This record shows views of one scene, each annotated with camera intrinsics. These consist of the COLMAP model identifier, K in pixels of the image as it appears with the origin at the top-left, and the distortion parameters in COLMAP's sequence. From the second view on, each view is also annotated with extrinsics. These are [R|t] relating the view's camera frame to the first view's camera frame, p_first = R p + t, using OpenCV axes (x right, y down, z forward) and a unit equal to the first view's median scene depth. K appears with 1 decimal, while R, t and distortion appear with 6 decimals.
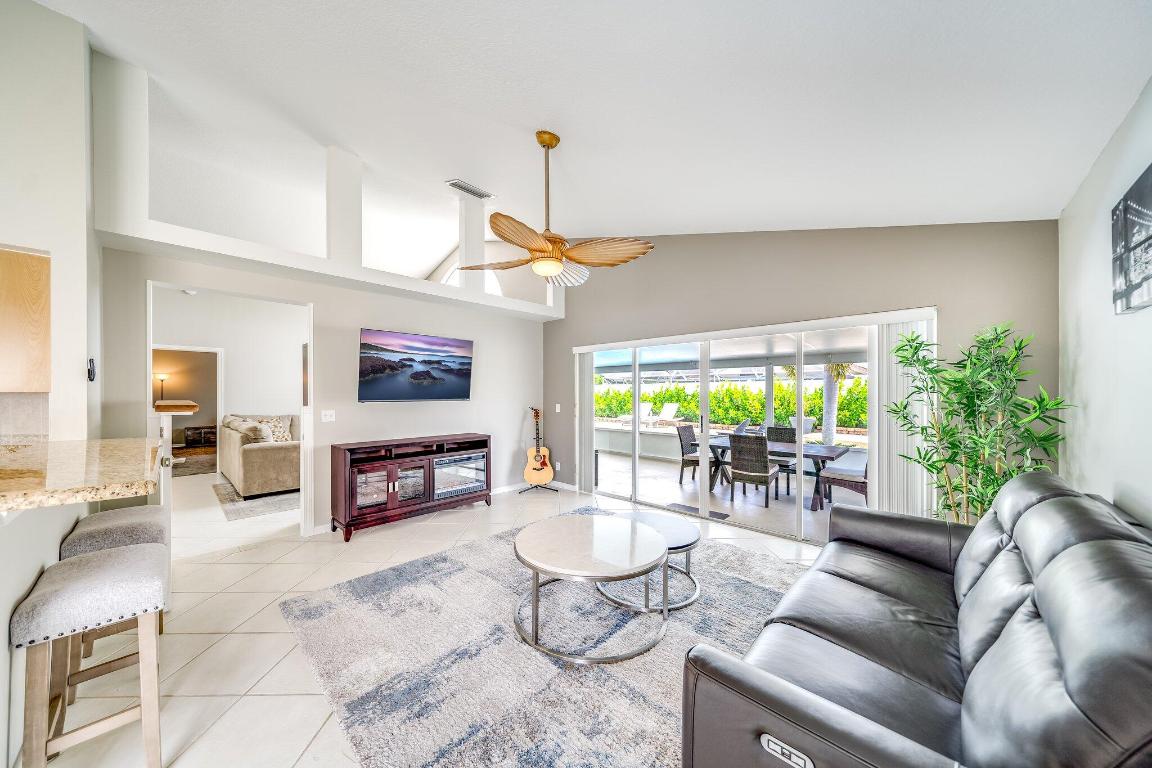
lens RADIAL K [[389.4, 0, 576.3], [0, 389.4, 390.2], [0, 0, 1]] dist [-0.000796, -0.000032]
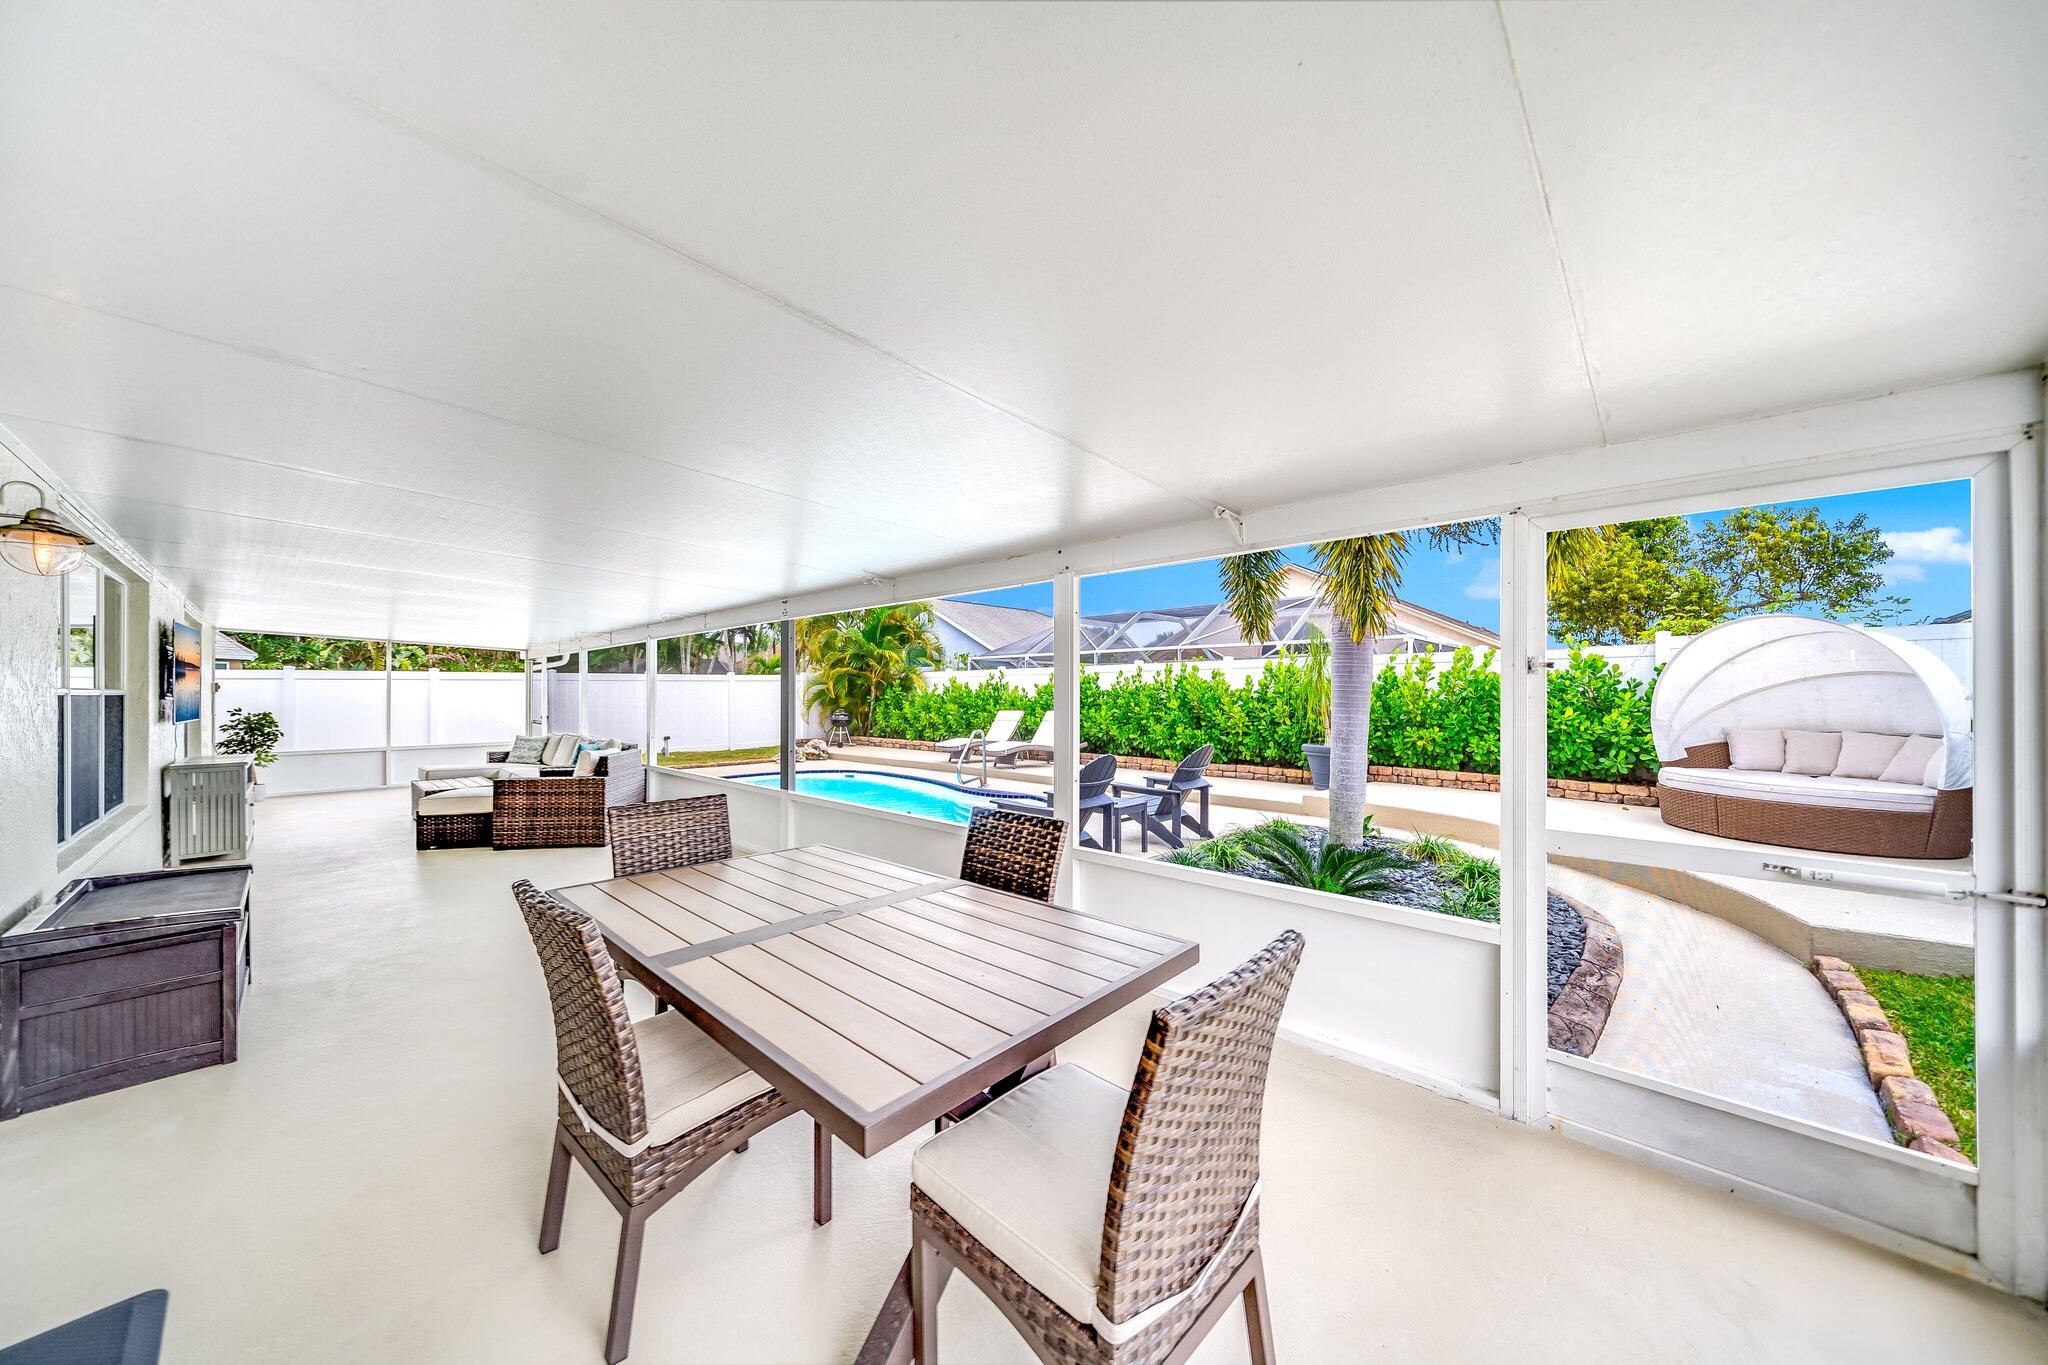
lens RADIAL K [[692.3, 0, 1024.6], [0, 692.3, 693.5], [0, 0, 1]] dist [-0.000796, -0.000032]
pose [[0.999974, -0.002934, 0.006545, 0.214919], [0.002881, 0.999963, 0.008044, 0.007907], [-0.006568, -0.008025, 0.999946, 0.235152]]
